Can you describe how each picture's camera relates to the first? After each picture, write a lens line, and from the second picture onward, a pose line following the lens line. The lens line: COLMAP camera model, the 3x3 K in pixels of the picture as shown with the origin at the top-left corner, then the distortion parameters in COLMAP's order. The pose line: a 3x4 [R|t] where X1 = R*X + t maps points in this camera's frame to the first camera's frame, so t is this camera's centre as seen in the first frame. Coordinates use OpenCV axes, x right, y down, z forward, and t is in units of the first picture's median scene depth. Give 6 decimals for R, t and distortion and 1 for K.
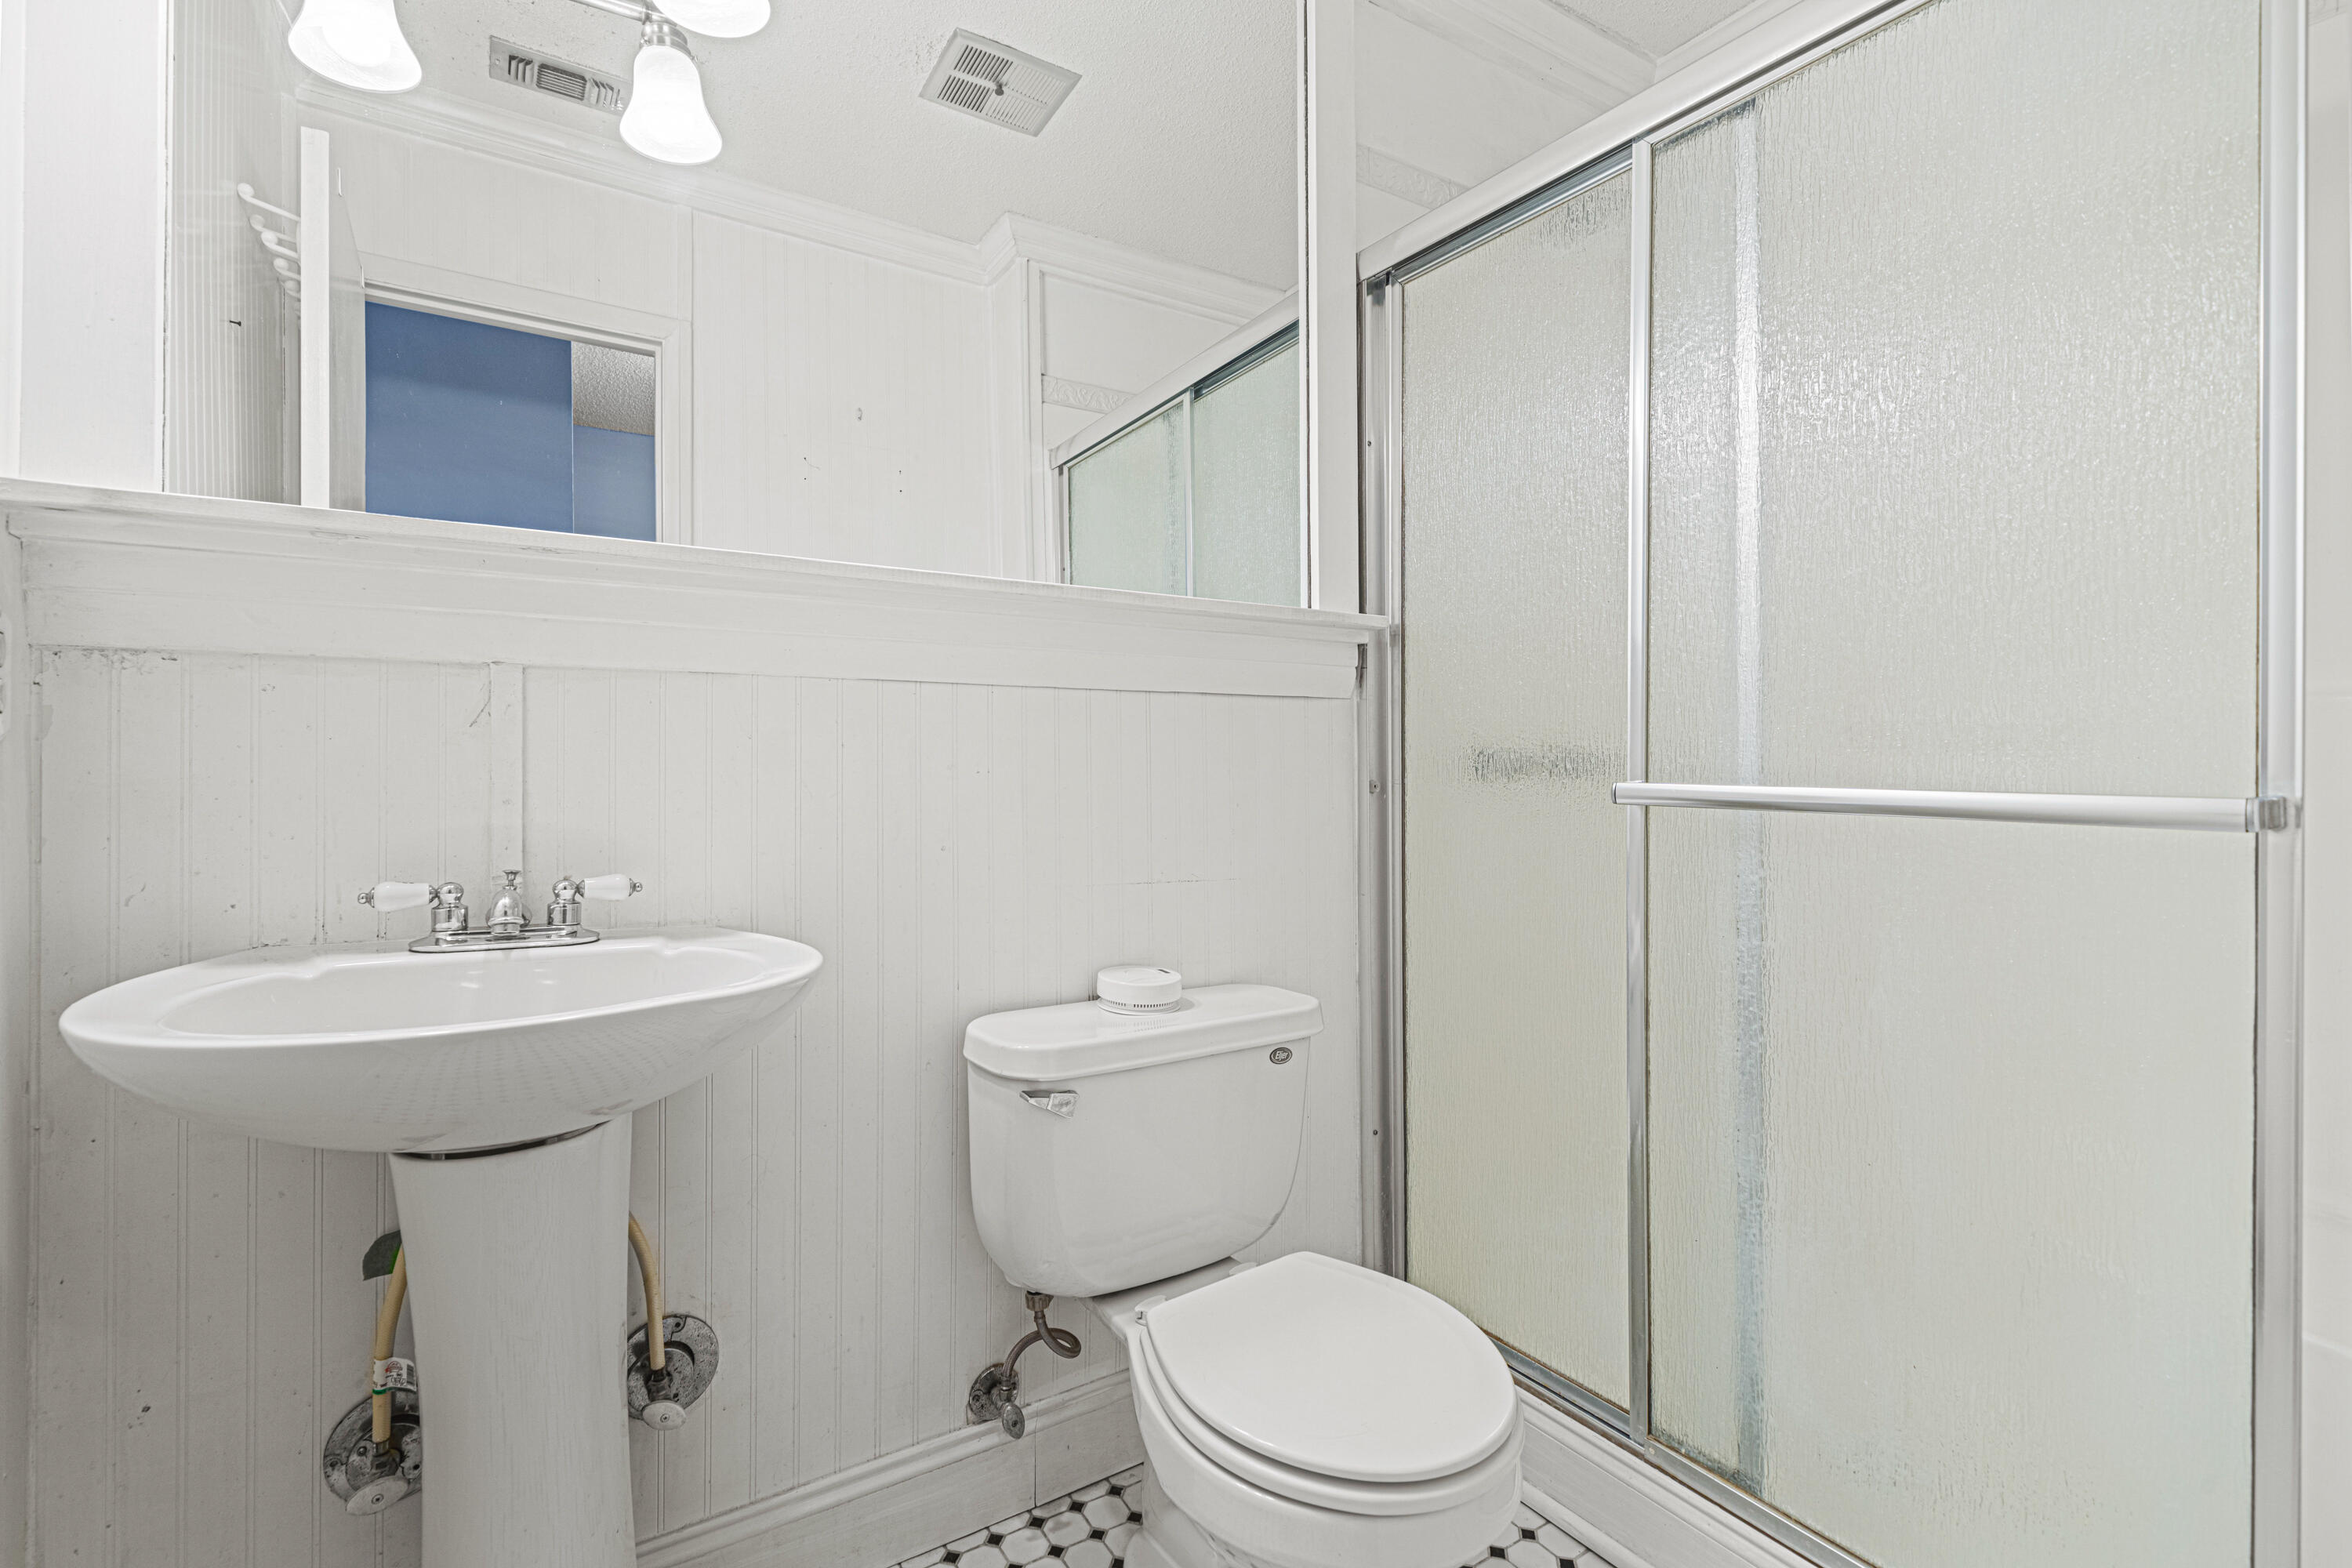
lens RADIAL K [[1074.5, 0, 1177.5], [0, 1074.5, 764.2], [0, 0, 1]] dist [0.001486, 0.000712]
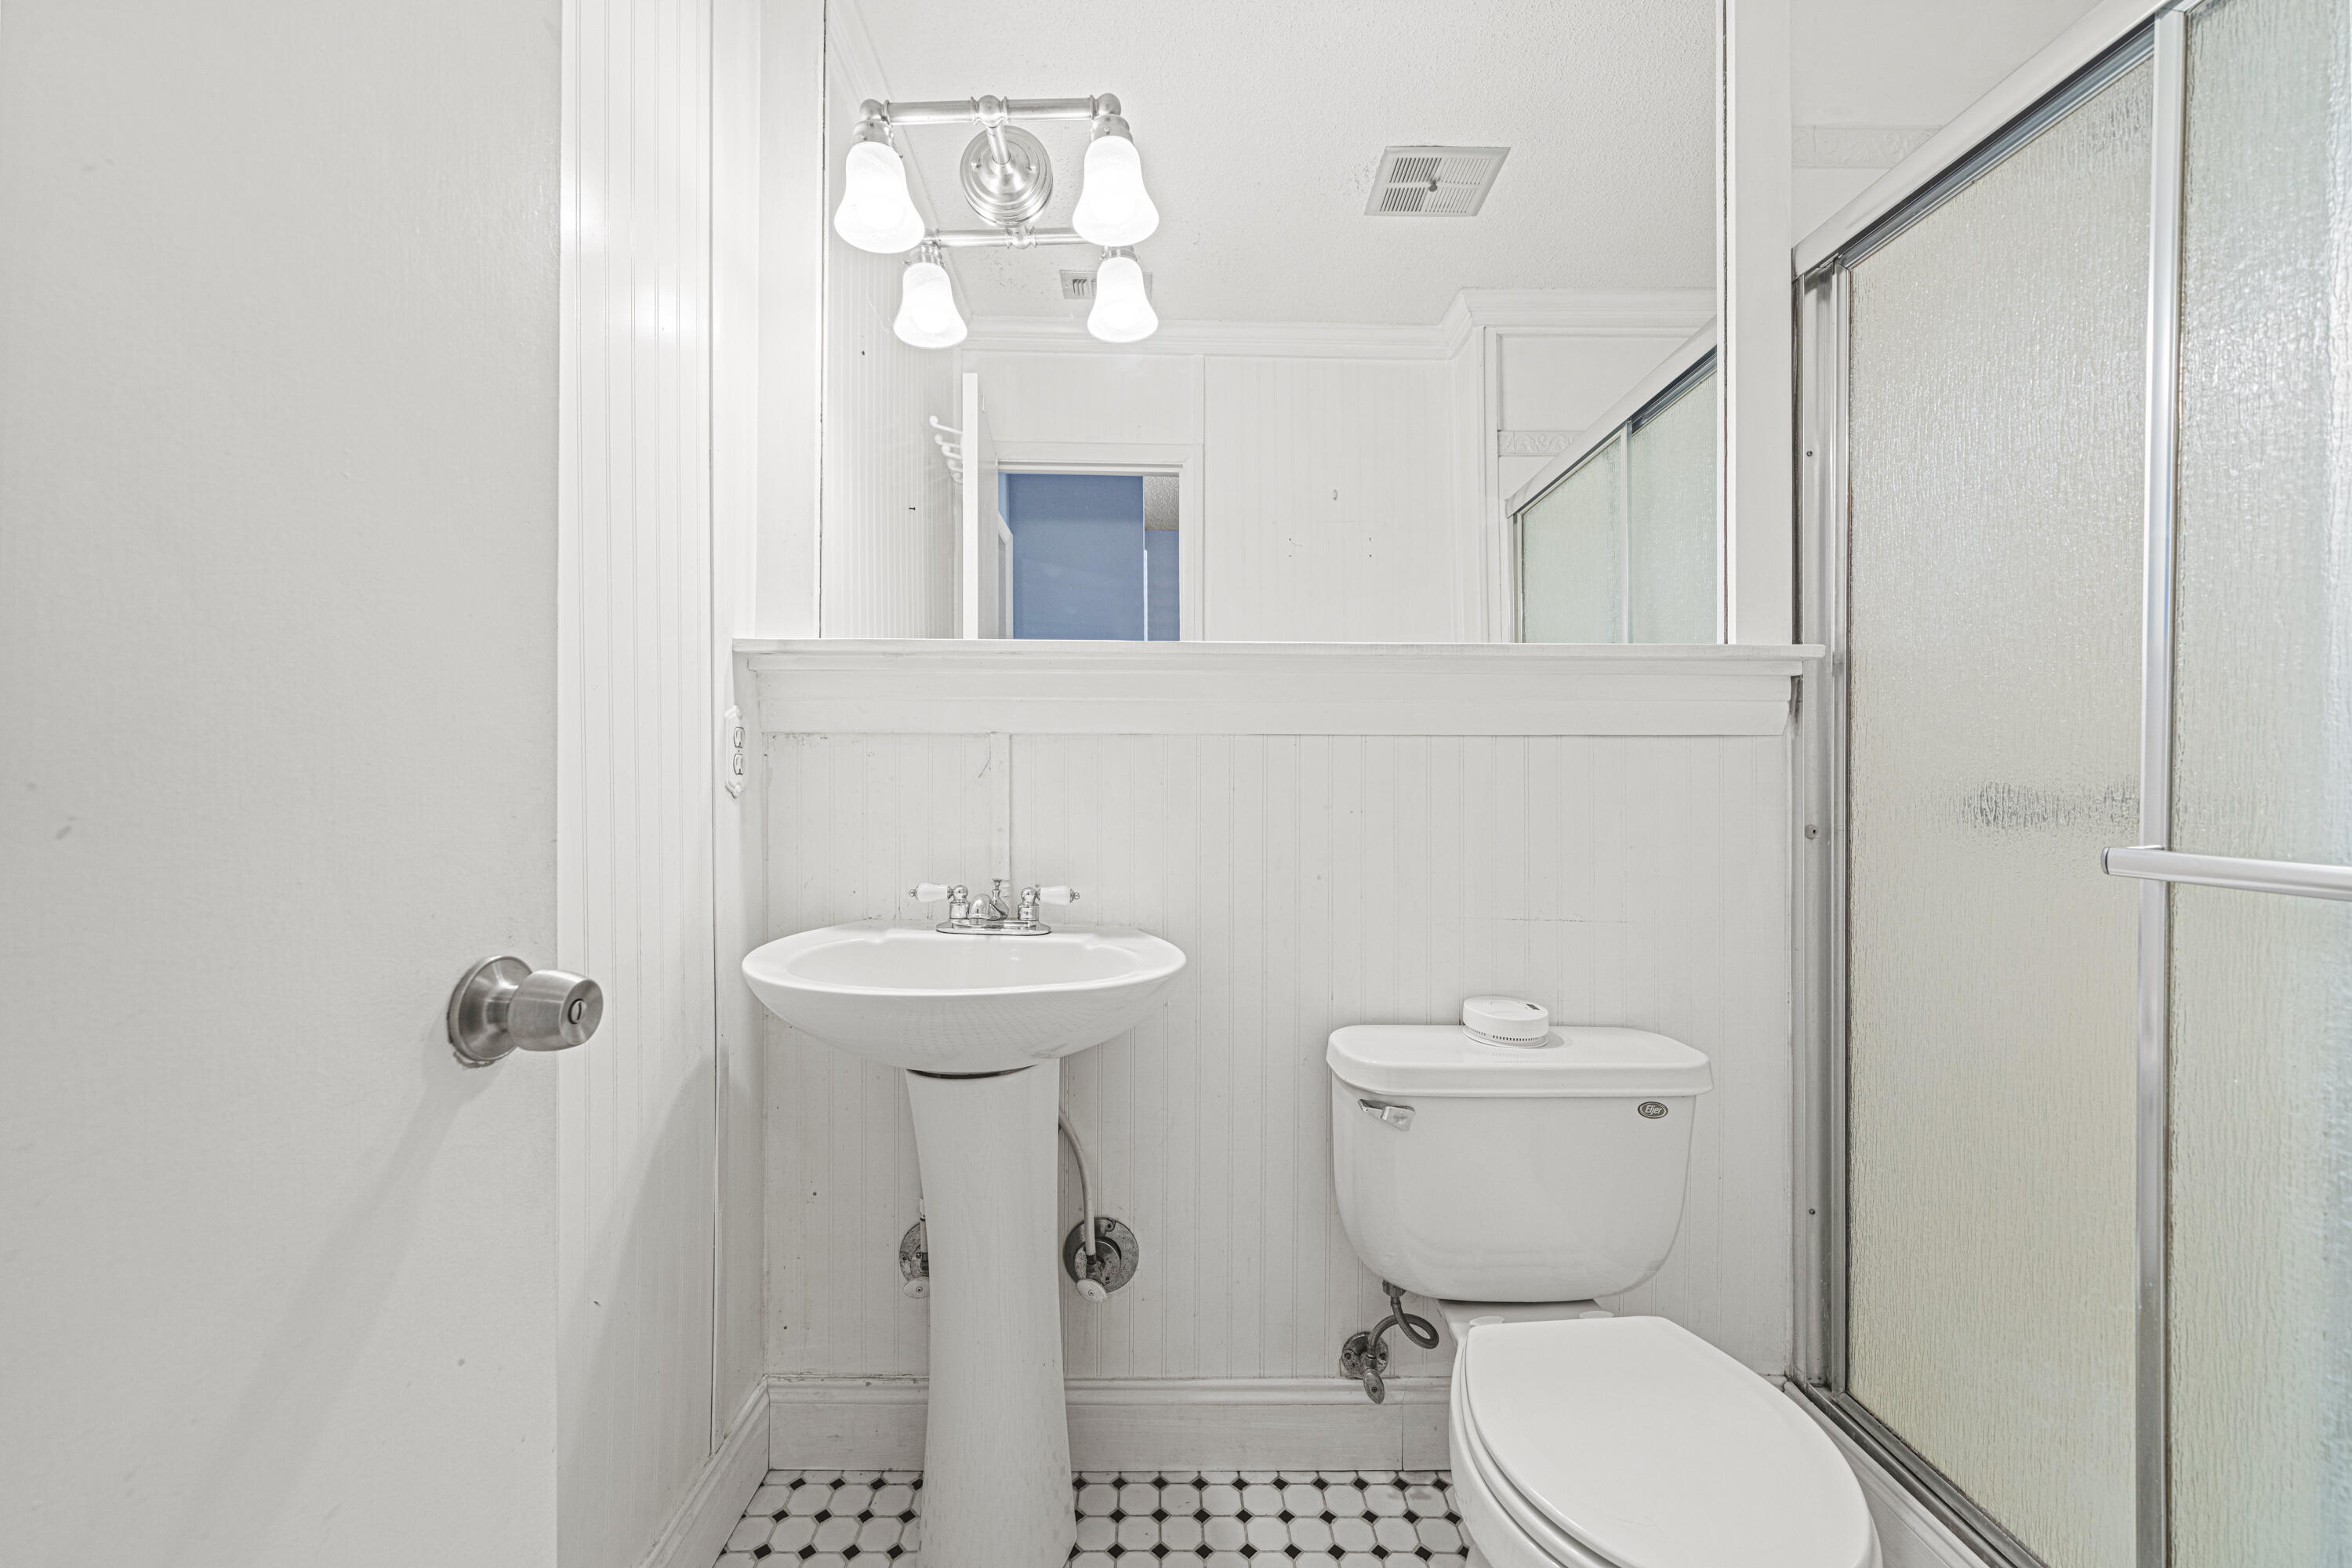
lens RADIAL K [[941.0, 0, 1176.0], [0, 941.0, 784.0], [0, 0, 1]] dist [0.000494, -0.000132]
pose [[0.848926, 0.010044, -0.528416, 0.182099], [-0.005372, 0.999932, 0.010376, -0.031449], [0.528484, -0.005970, 0.848922, 0.051677]]
